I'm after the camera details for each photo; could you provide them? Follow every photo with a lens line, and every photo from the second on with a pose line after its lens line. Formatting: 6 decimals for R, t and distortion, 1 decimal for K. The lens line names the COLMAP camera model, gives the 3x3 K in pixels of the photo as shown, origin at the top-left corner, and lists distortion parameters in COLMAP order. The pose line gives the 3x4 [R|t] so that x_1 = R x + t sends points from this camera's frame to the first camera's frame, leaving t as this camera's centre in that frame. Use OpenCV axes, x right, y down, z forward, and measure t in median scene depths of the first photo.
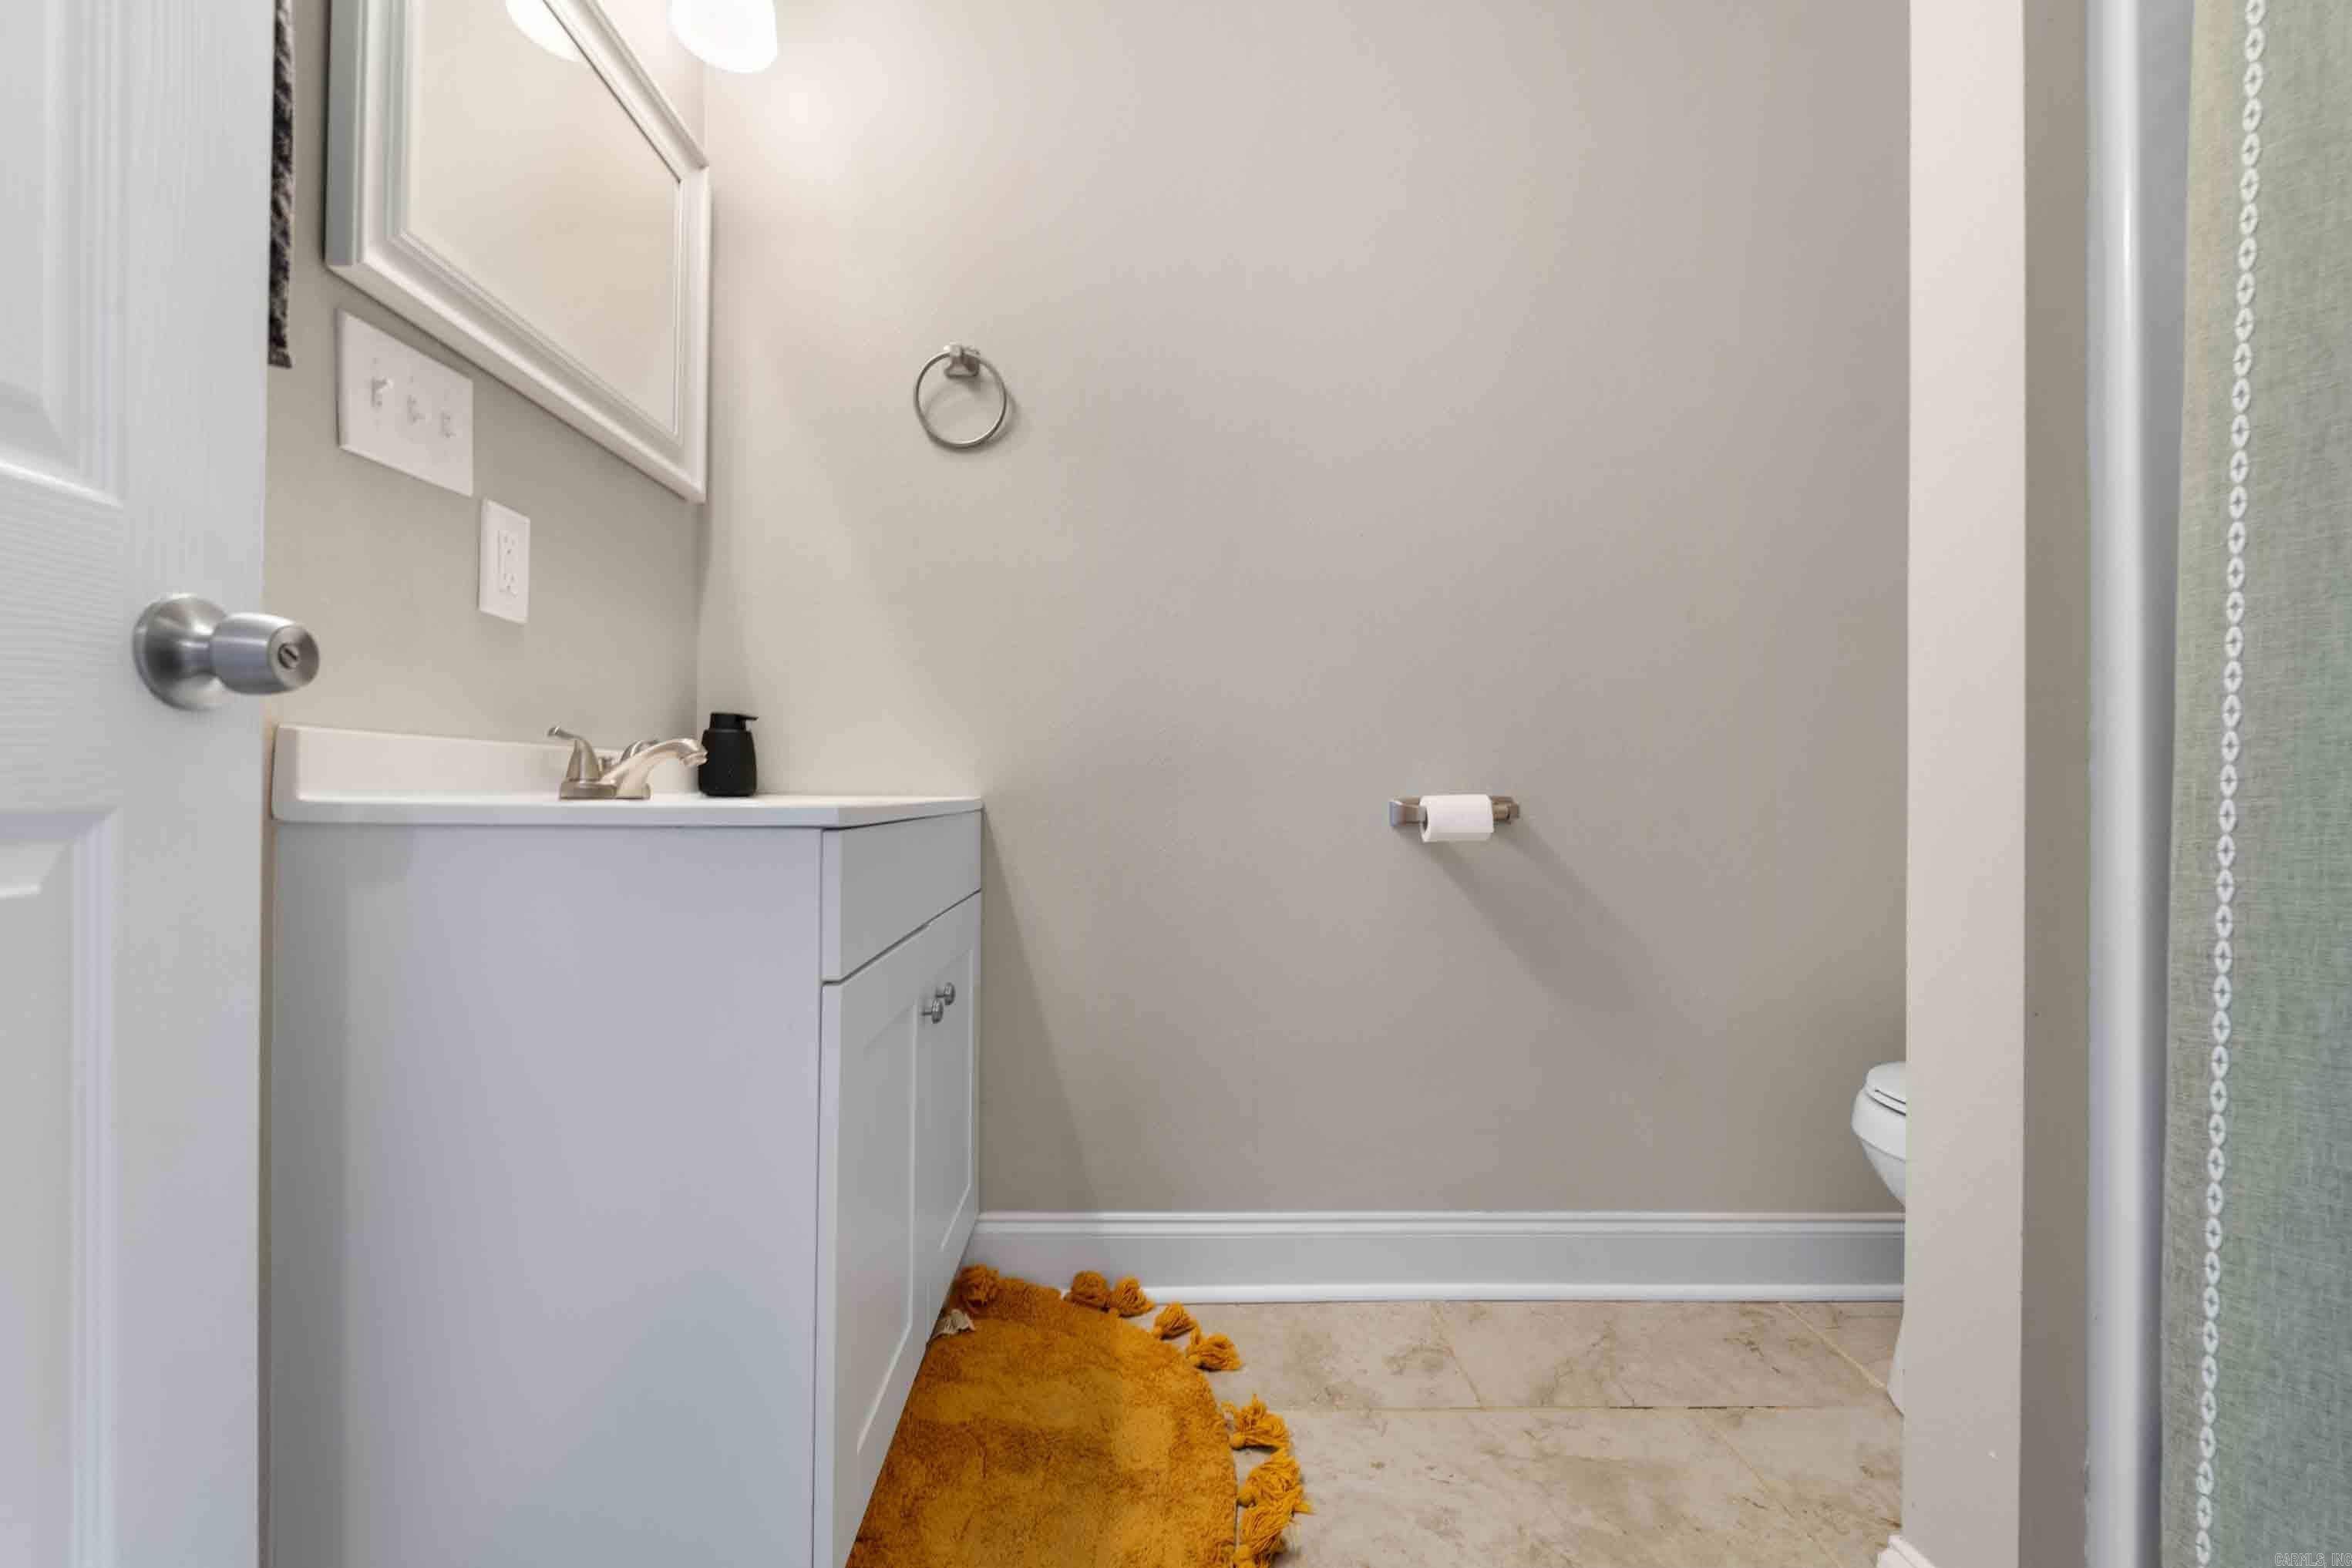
lens RADIAL K [[973.4, 0, 1166.2], [0, 973.4, 795.6], [0, 0, 1]] dist [0.013709, -0.008197]
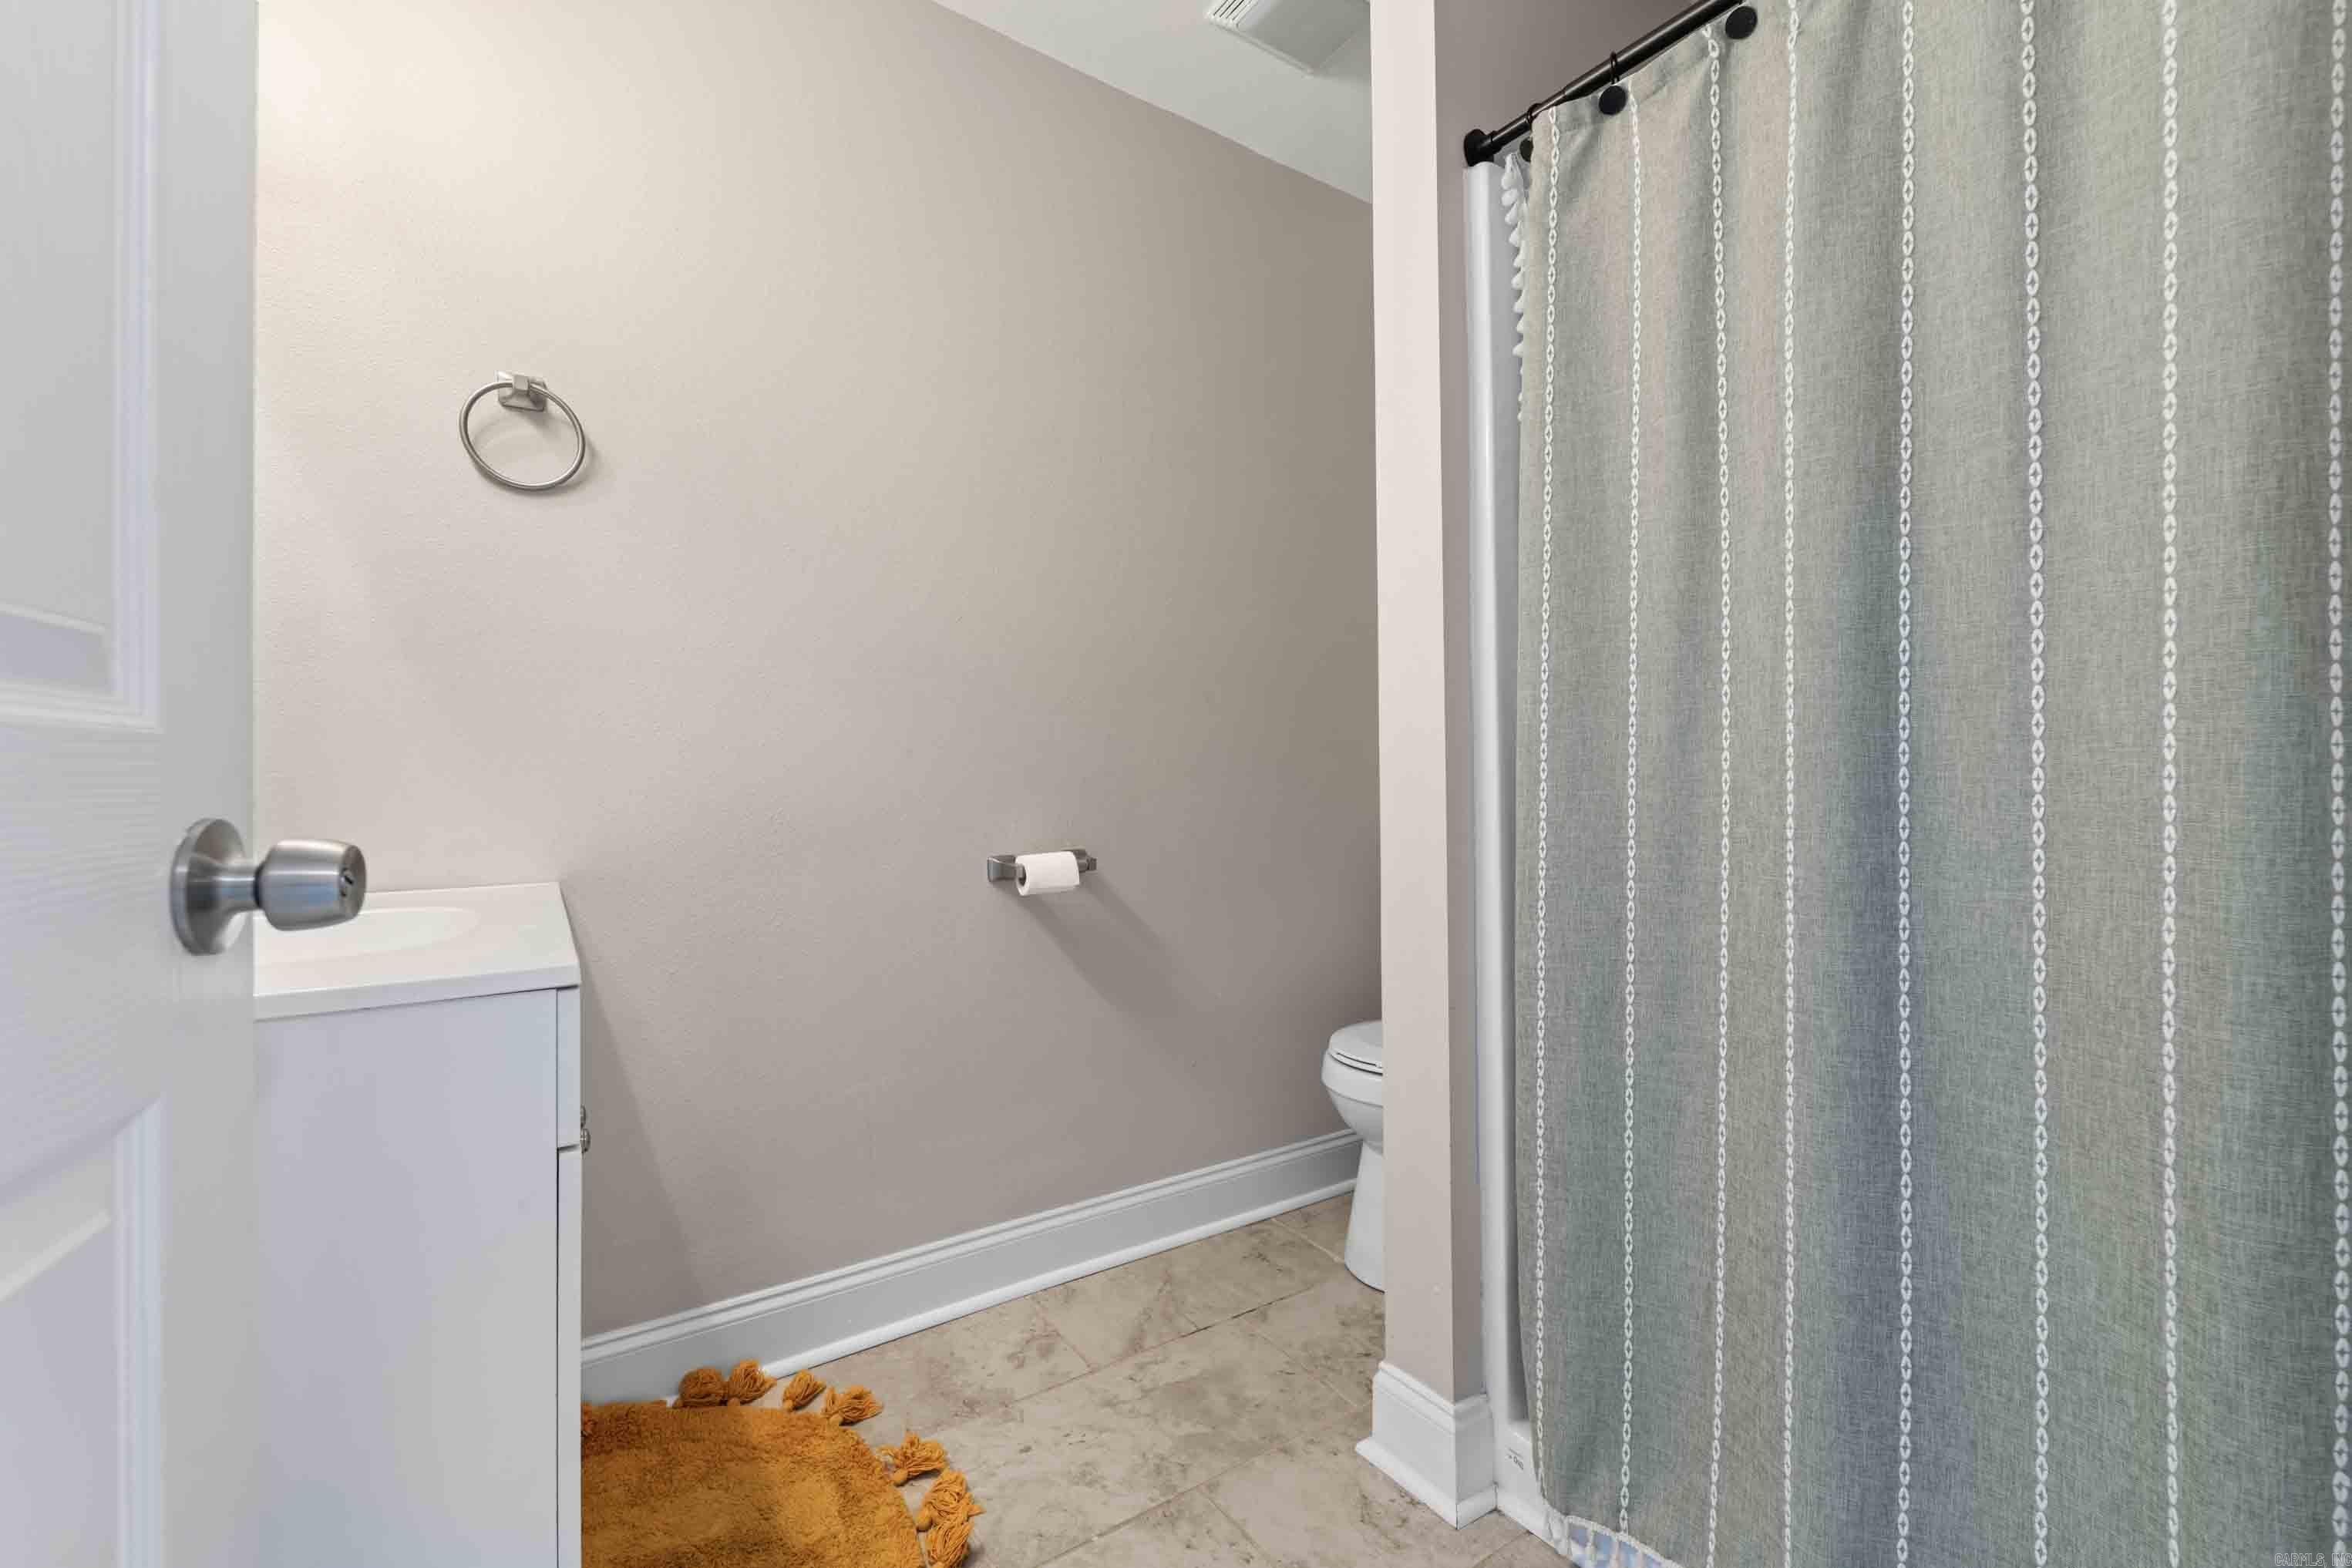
lens RADIAL K [[971.5, 0, 1181.4], [0, 971.5, 782.9], [0, 0, 1]] dist [0.000184, -0.000449]
pose [[0.846549, -0.013955, 0.532128, -0.218608], [0.014783, 0.999887, 0.002703, -0.102722], [-0.532105, 0.005578, 0.846660, -0.076270]]
